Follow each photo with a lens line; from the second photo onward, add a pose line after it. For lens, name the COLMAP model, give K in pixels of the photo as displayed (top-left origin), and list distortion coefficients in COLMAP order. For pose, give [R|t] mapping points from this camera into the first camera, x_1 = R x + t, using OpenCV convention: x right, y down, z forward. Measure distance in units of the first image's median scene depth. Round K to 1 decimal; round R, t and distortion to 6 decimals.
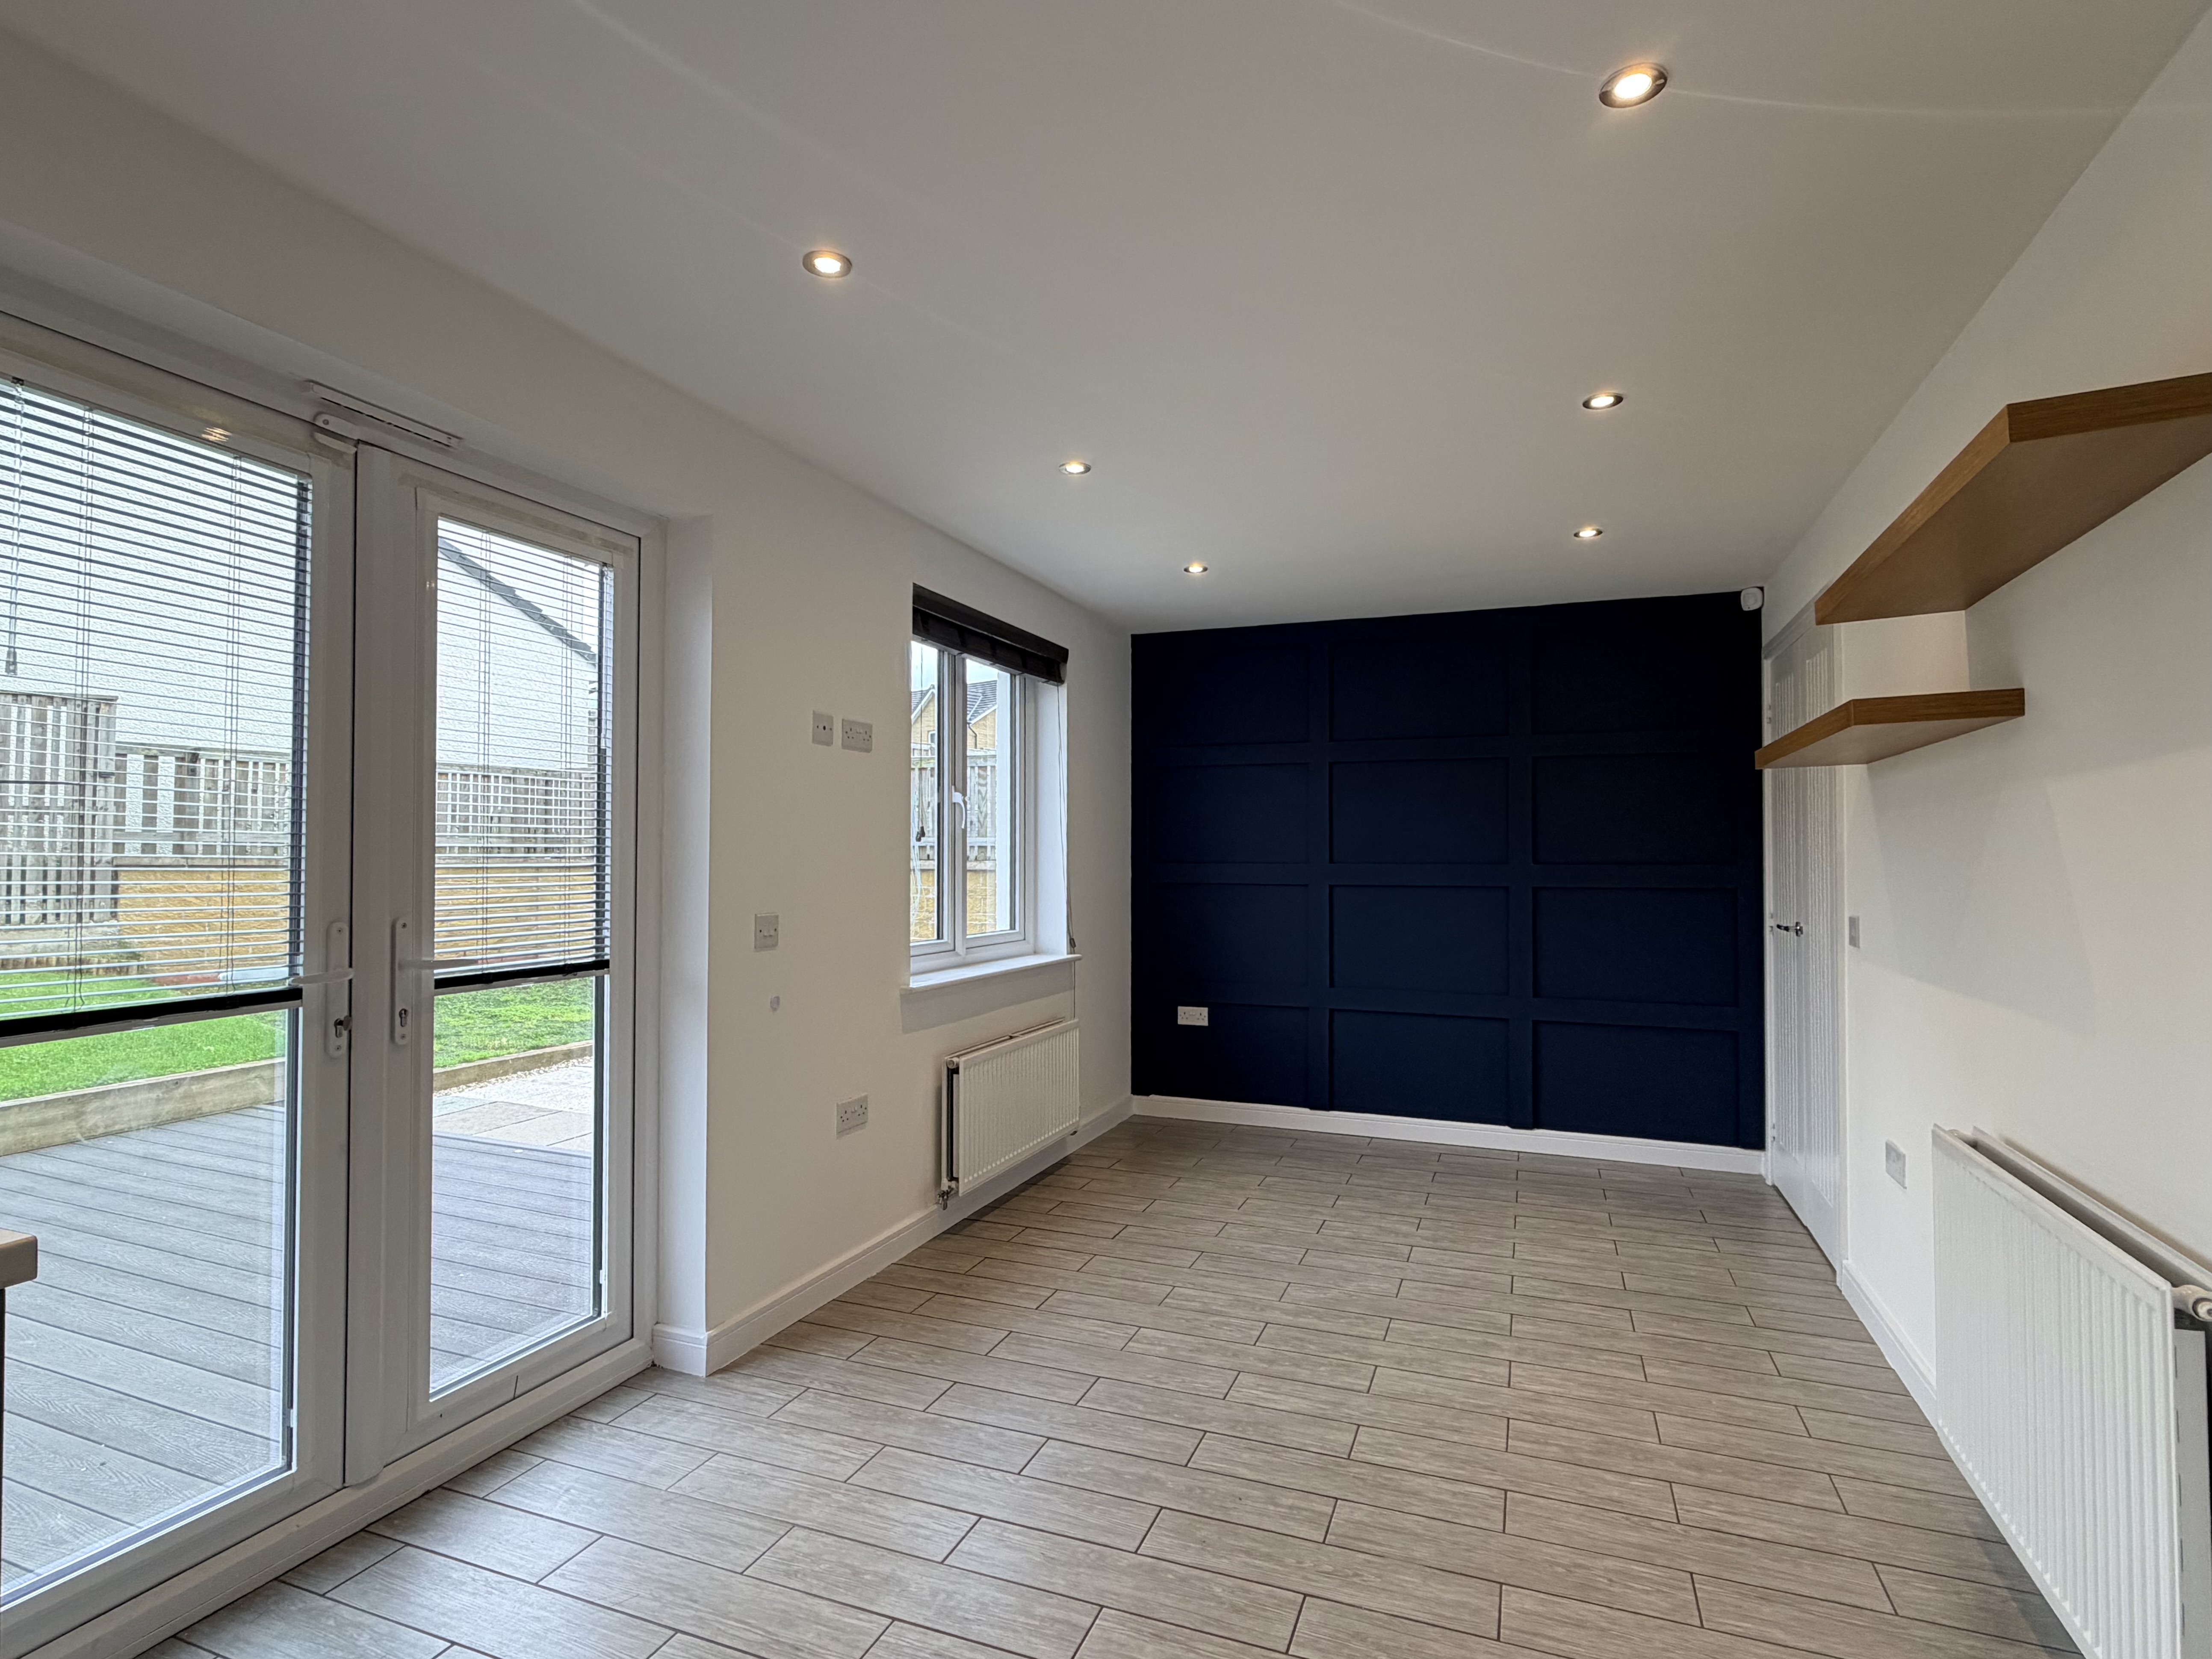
lens RADIAL K [[1129.2, 0, 1099.7], [0, 1129.2, 832.3], [0, 0, 1]] dist [-0.003914, -0.001059]
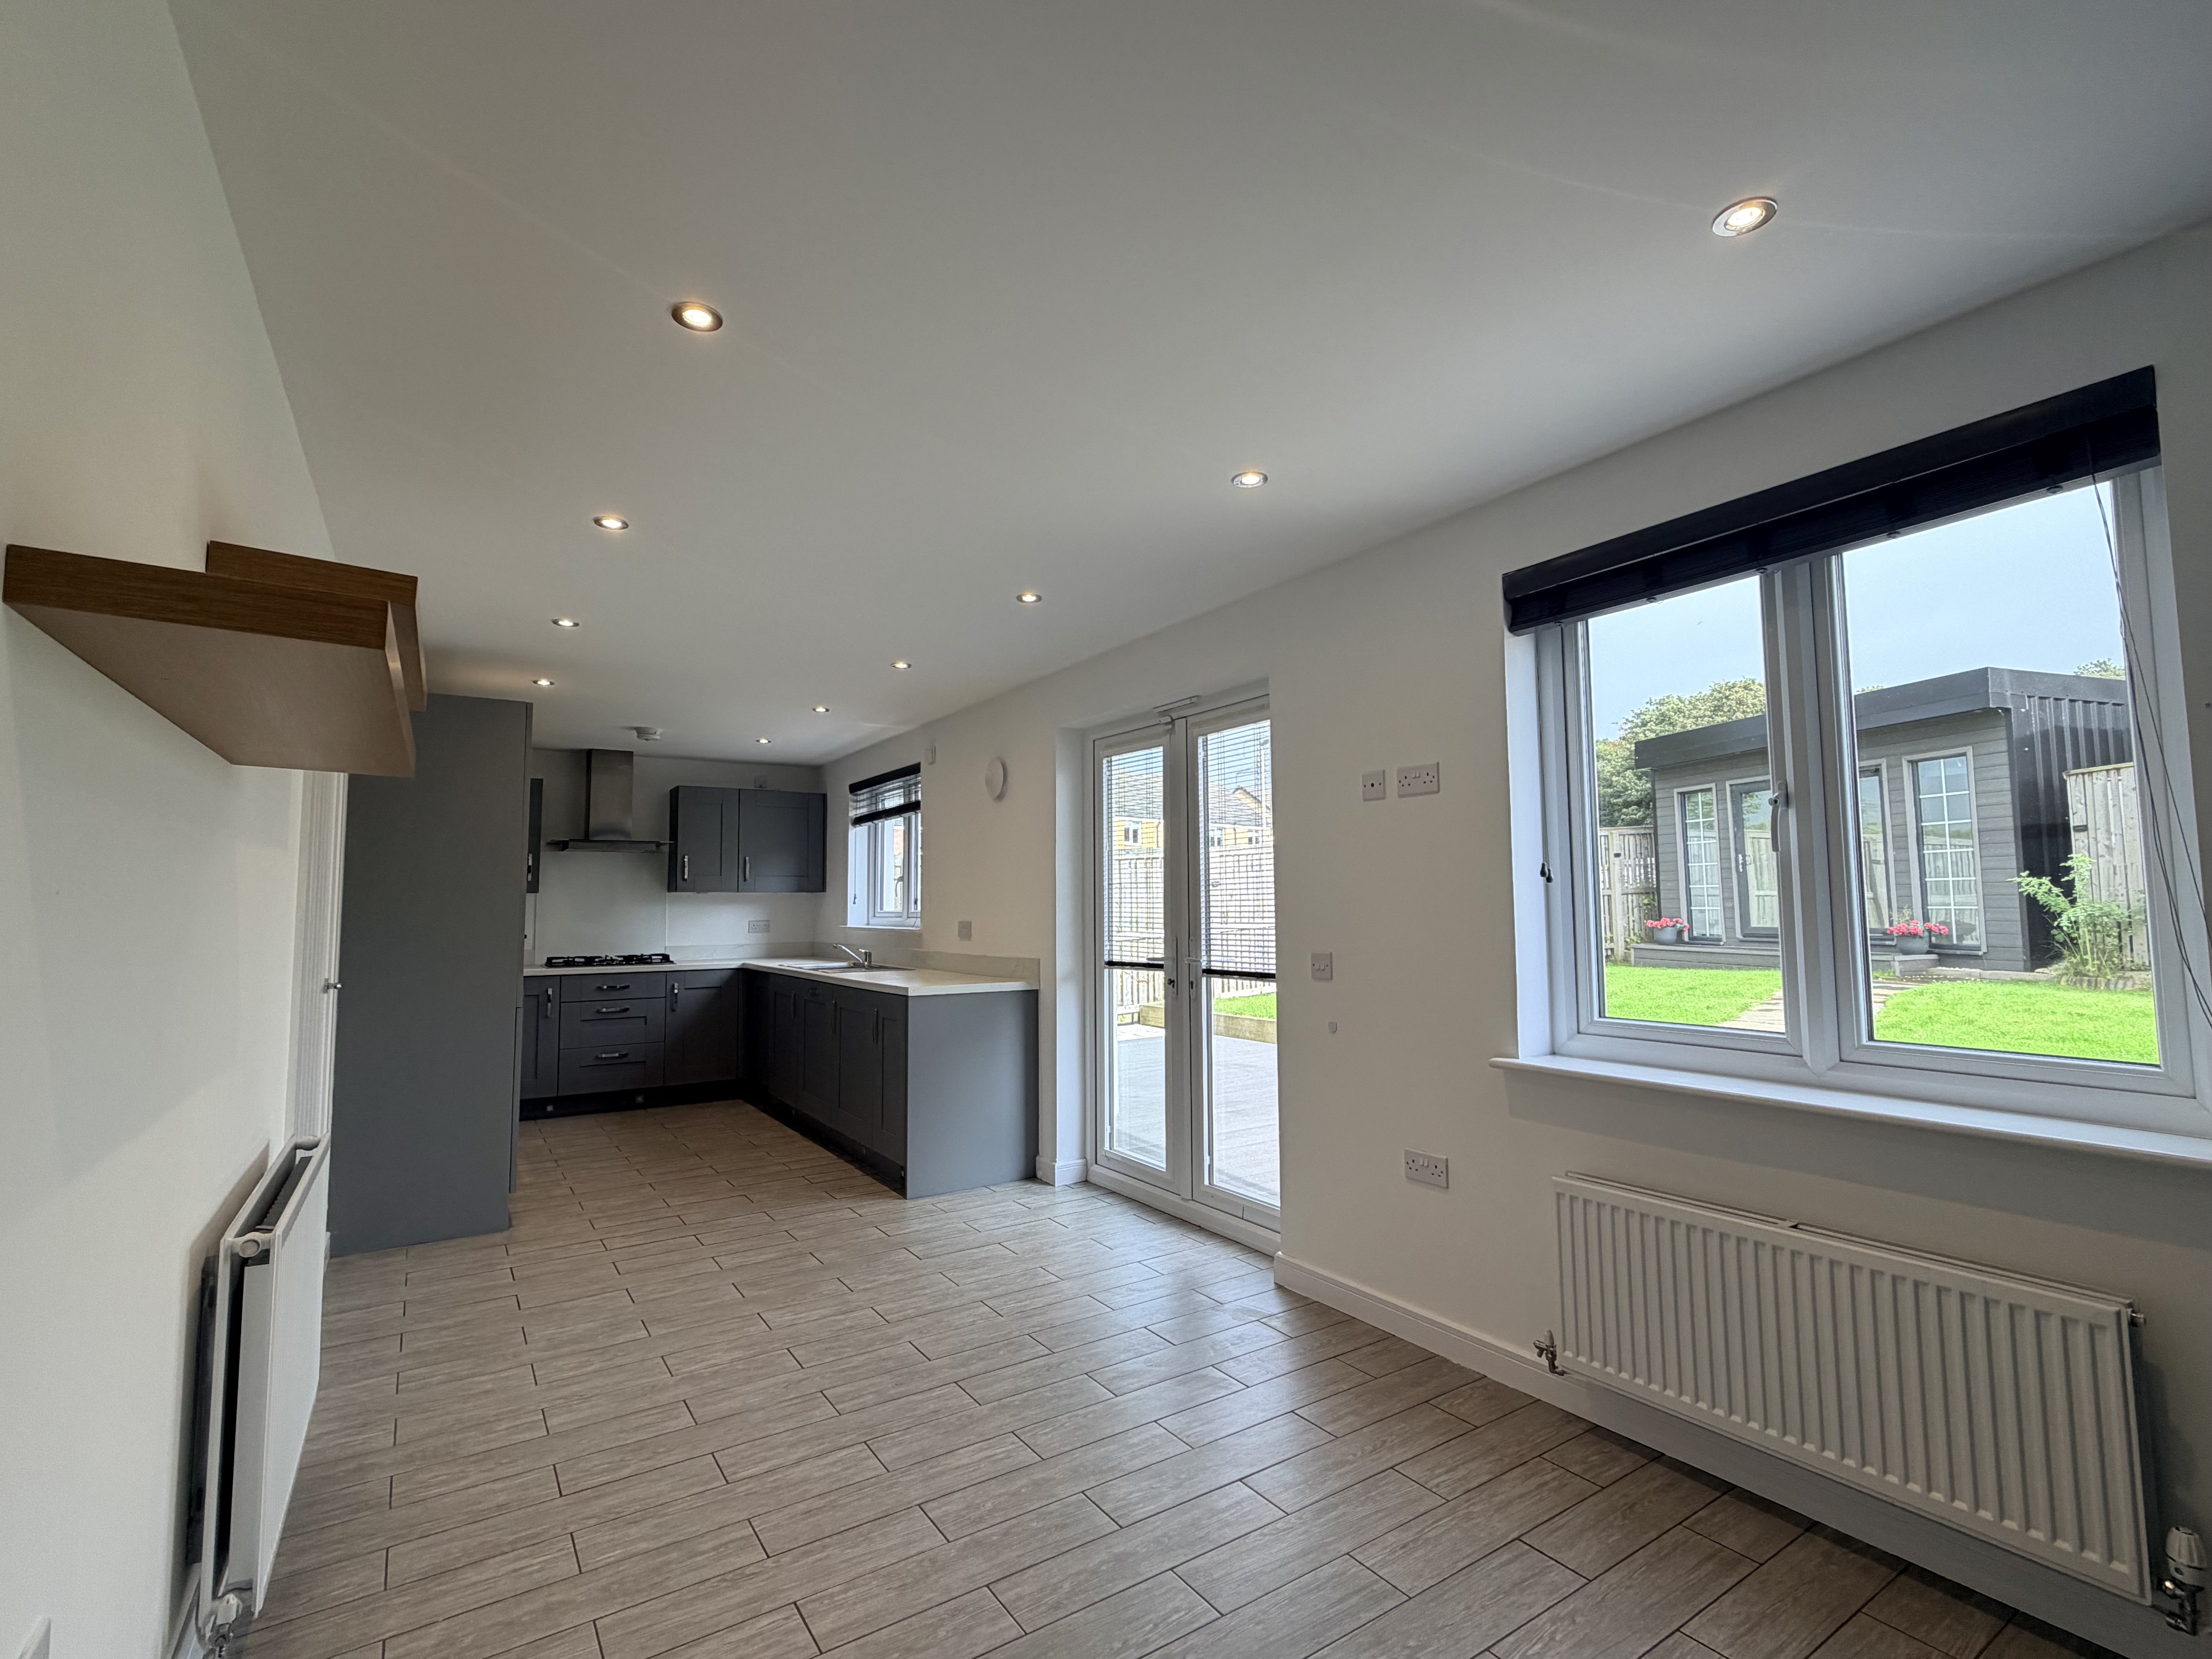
lens RADIAL K [[1022.8, 0, 1102.3], [0, 1022.8, 828.9], [0, 0, 1]] dist [0.001662, -0.000759]
pose [[-0.578582, -0.060891, -0.813348, 0.674424], [0.026122, 0.995315, -0.093095, 0.032522], [0.815206, -0.075109, -0.574281, 1.292798]]
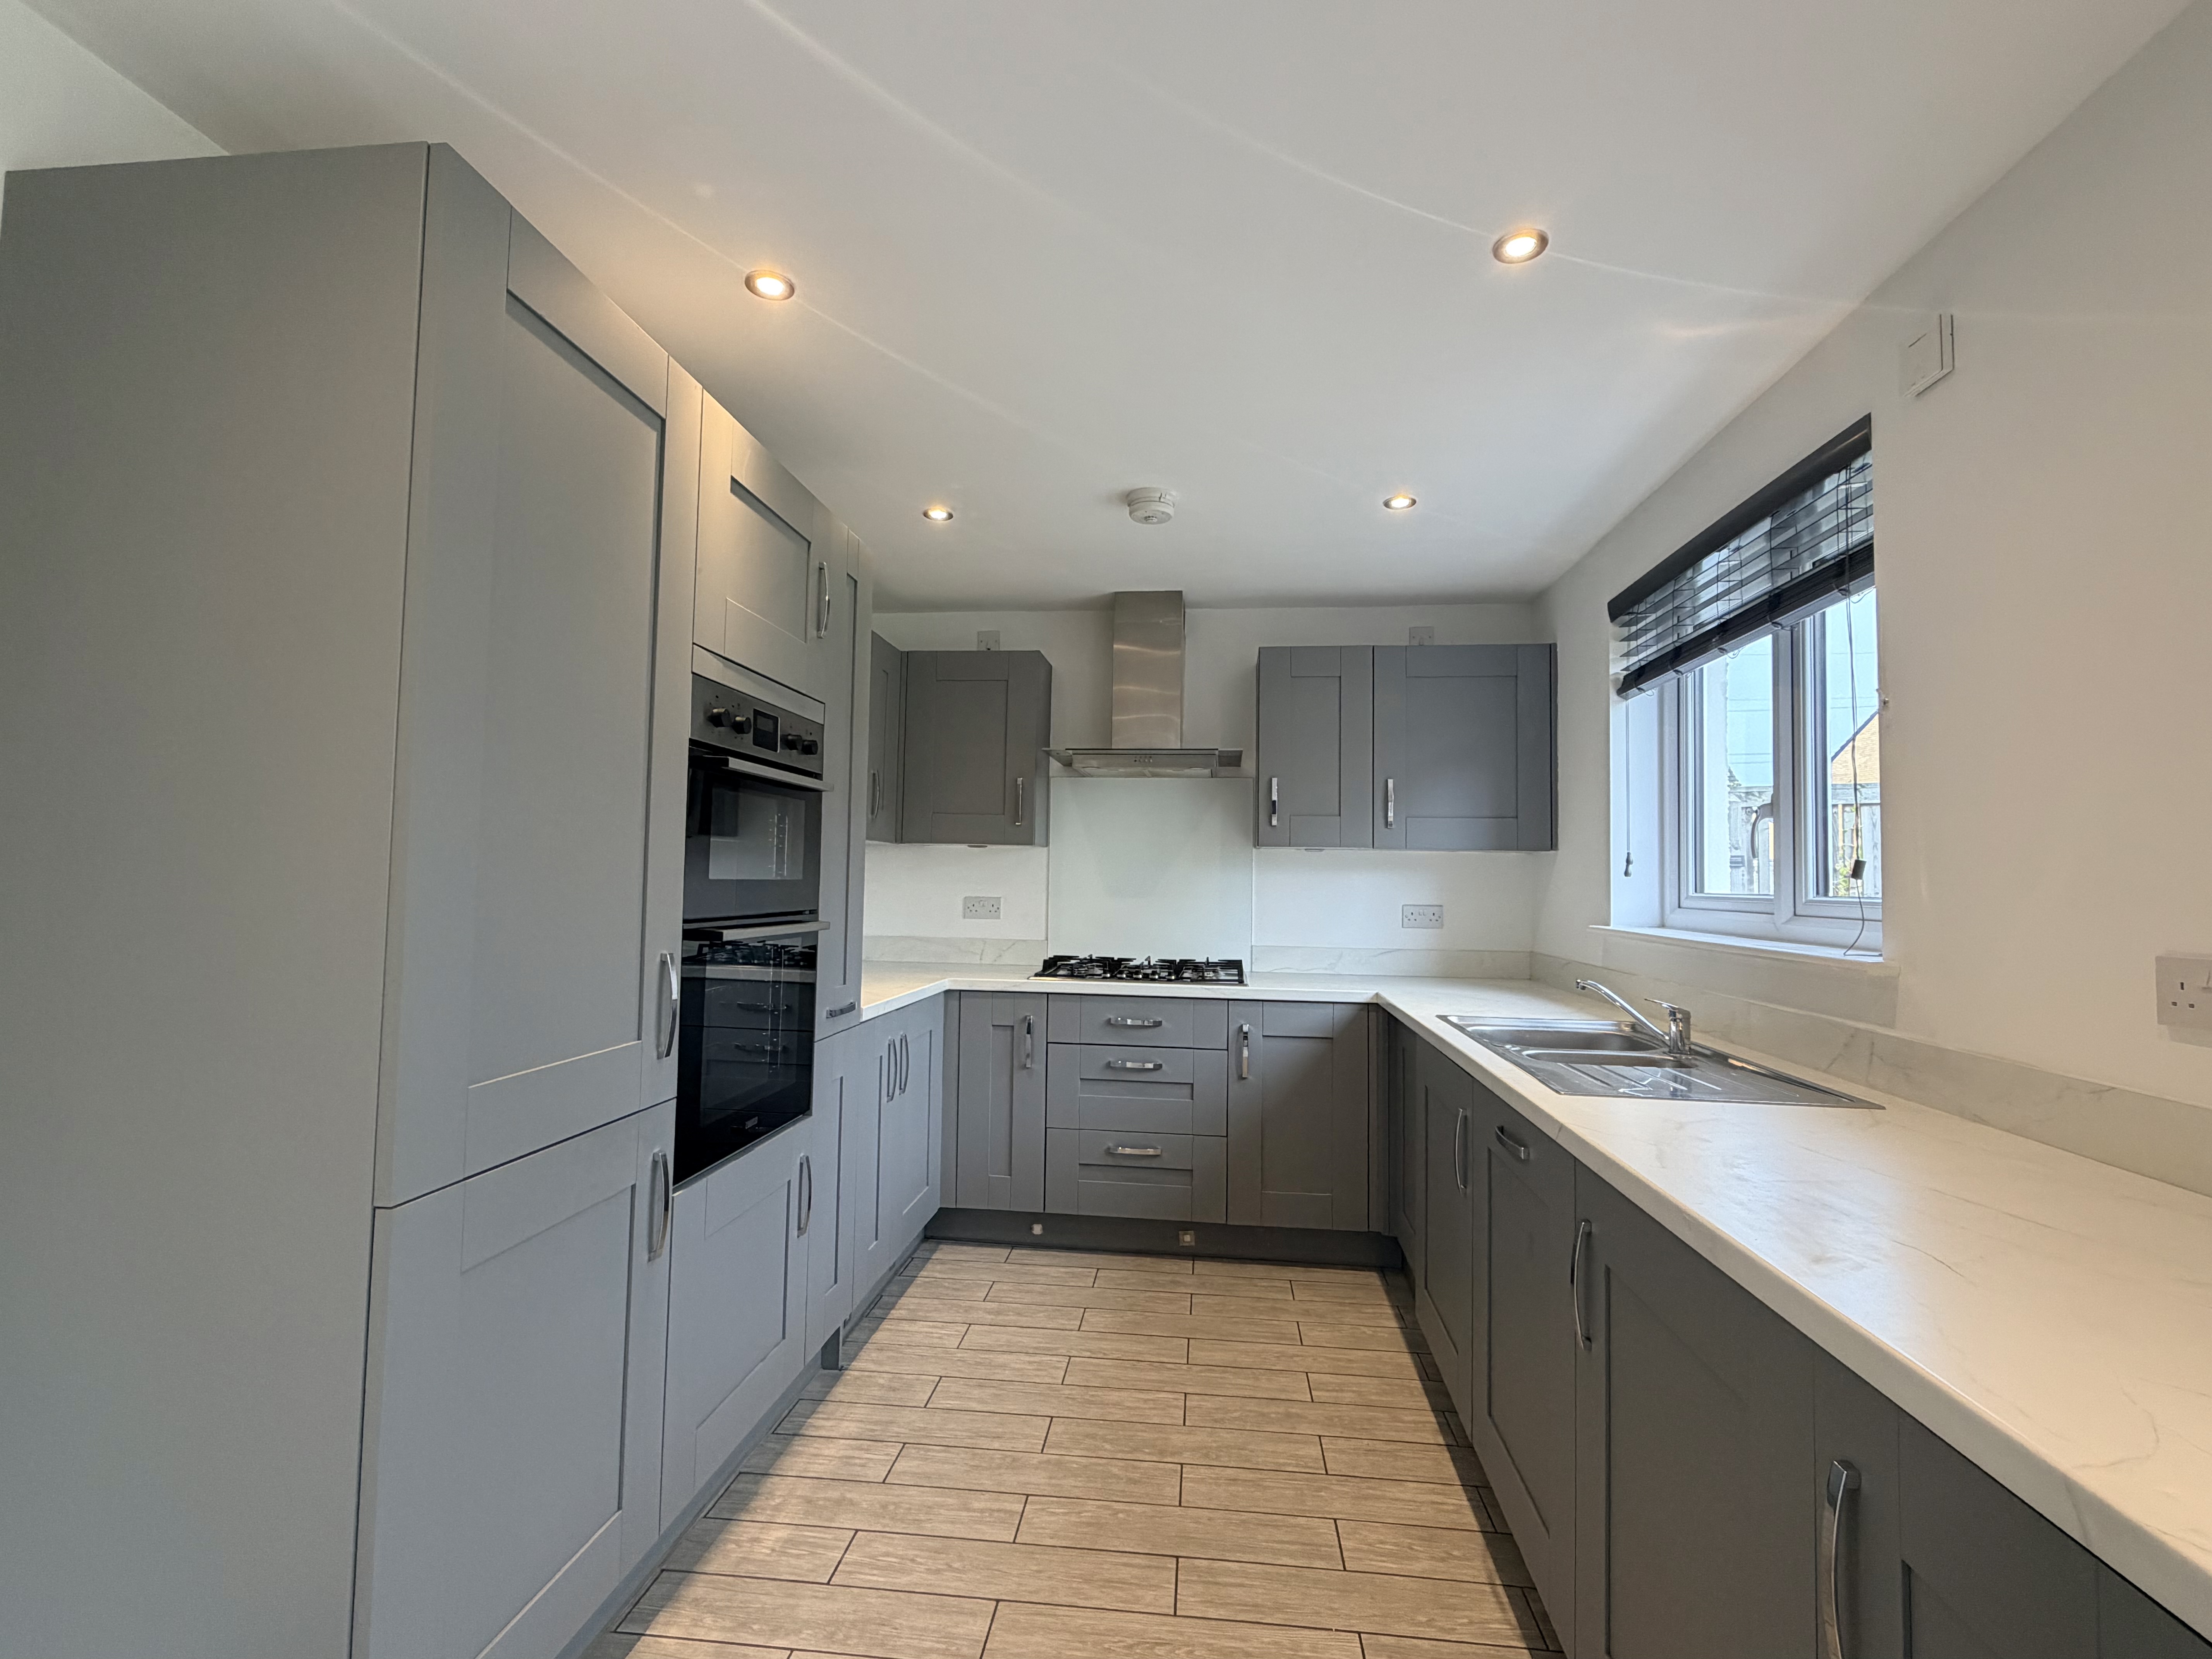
lens RADIAL K [[1022.8, 0, 1102.3], [0, 1022.8, 828.9], [0, 0, 1]] dist [0.001662, -0.000759]
pose [[-0.965158, -0.031154, -0.259805, -0.079302], [-0.012860, 0.997335, -0.071820, 0.006535], [0.261350, -0.065976, -0.962987, 0.395603]]
